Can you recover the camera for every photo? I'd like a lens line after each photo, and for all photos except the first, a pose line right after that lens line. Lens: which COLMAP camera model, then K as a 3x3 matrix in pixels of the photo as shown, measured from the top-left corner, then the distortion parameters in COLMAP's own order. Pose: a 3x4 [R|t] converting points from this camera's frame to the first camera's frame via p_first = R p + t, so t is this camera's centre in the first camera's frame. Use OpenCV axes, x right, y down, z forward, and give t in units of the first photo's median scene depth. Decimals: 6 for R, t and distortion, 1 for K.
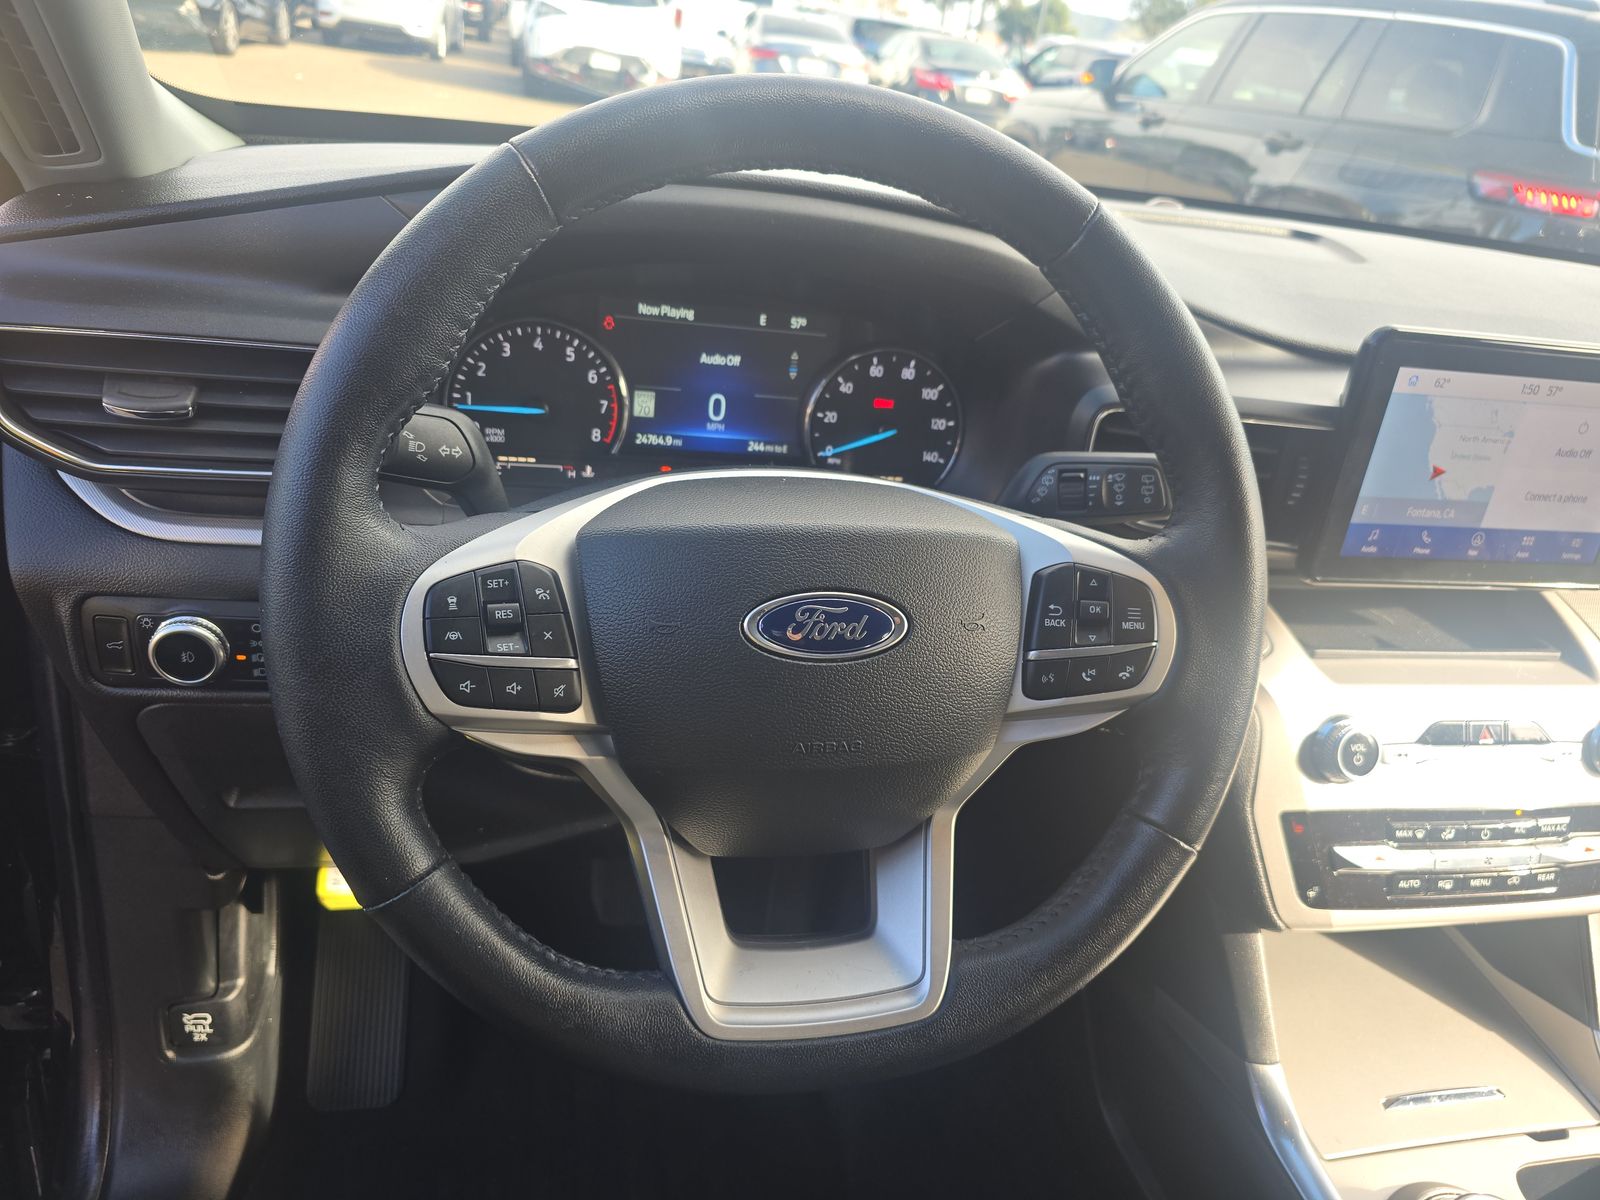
lens RADIAL K [[1069.0, 0, 783.8], [0, 1069.0, 593.1], [0, 0, 1]] dist [0.033609, -0.040483]
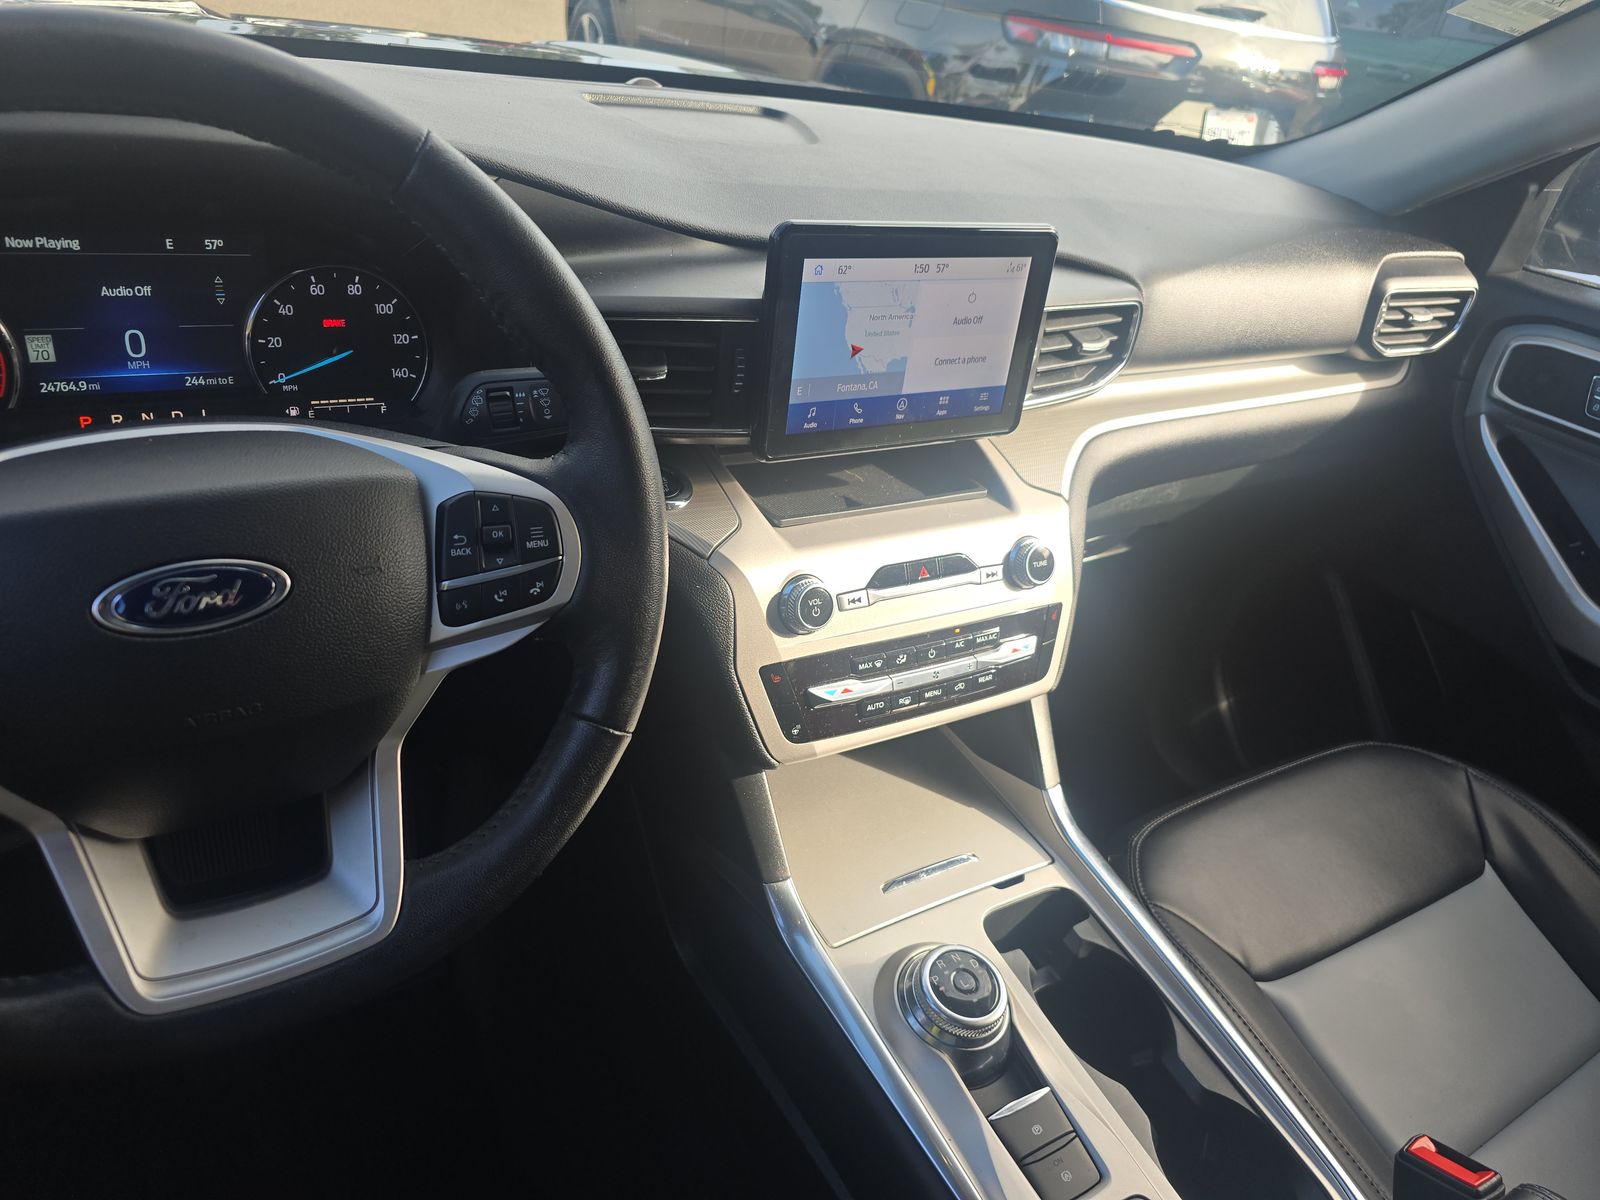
lens RADIAL K [[1069.0, 0, 790.3], [0, 1069.0, 589.2], [0, 0, 1]] dist [0.033609, -0.040483]
pose [[0.945704, -0.155933, 0.285183, 0.179764], [0.118784, 0.982522, 0.143323, -0.034221], [-0.302547, -0.101666, 0.947697, -0.065325]]
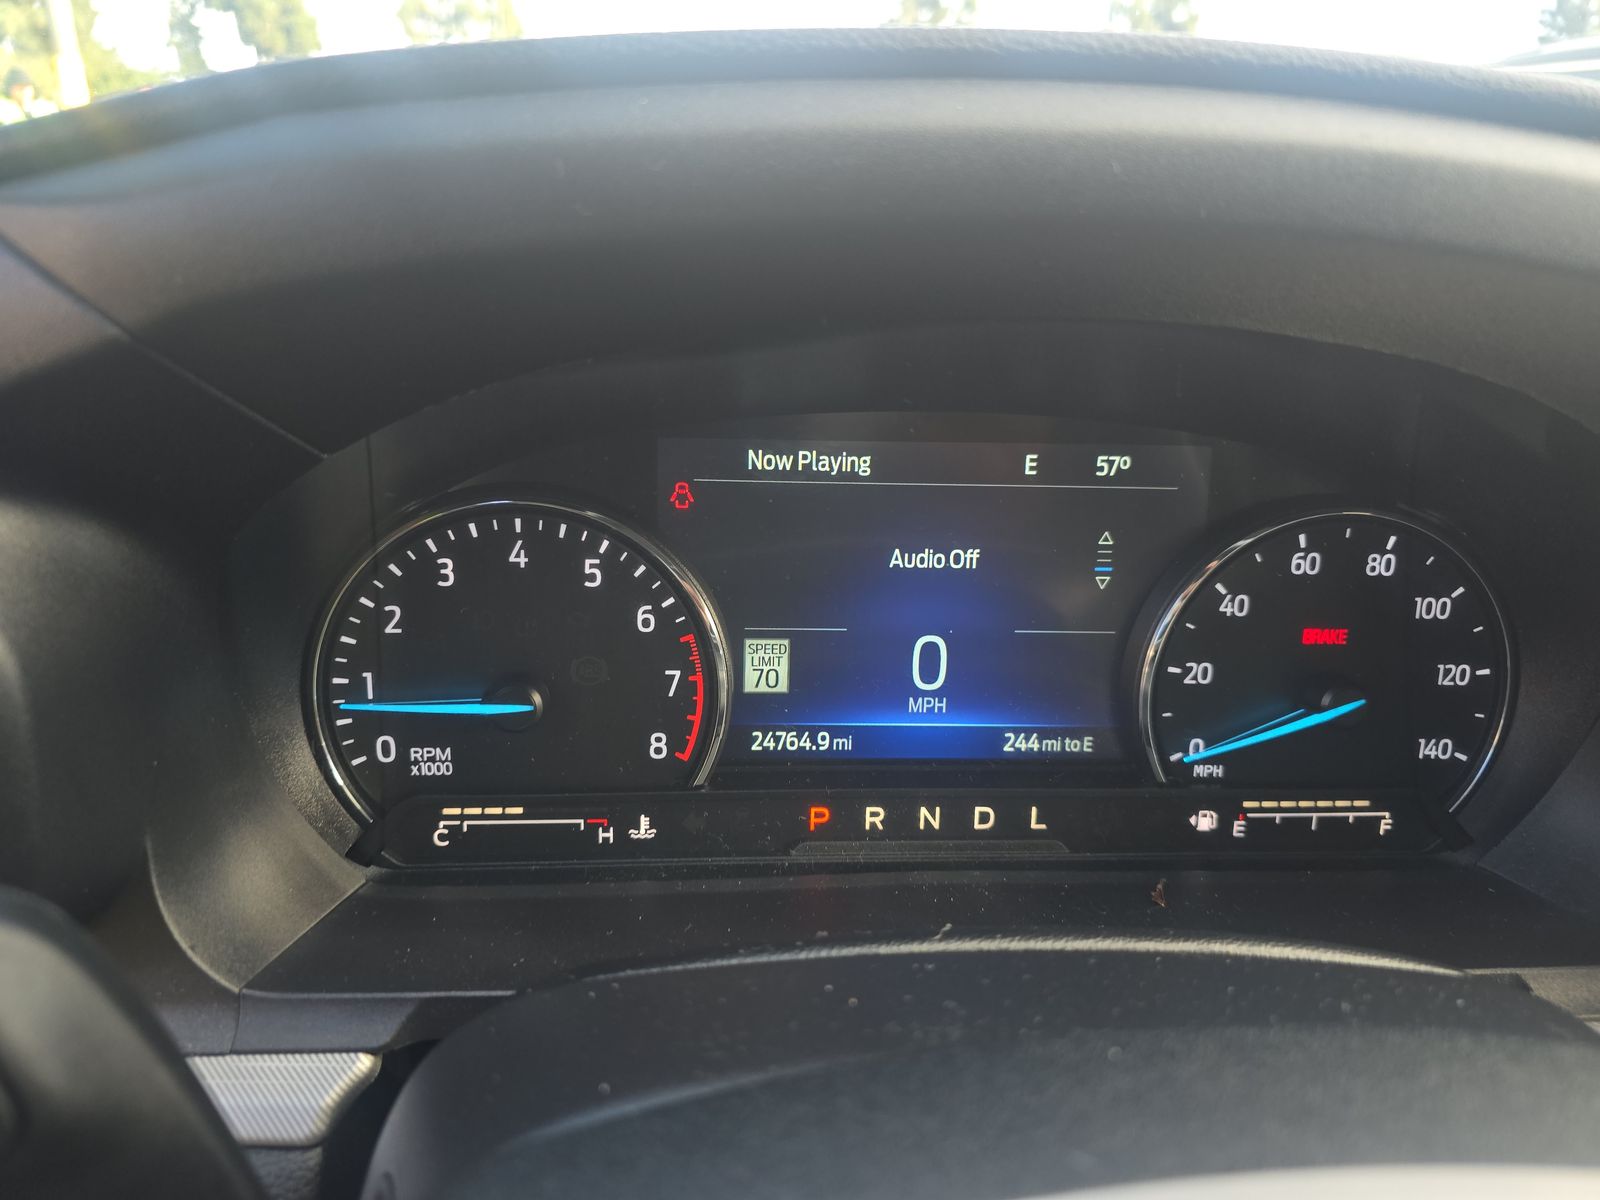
lens RADIAL K [[1069.0, 0, 760.5], [0, 1069.0, 577.3], [0, 0, 1]] dist [0.033609, -0.040483]
pose [[0.984523, -0.043630, -0.169736, -0.057174], [0.022471, 0.991948, -0.124635, -0.162065], [0.173807, 0.118892, 0.977576, 0.575985]]
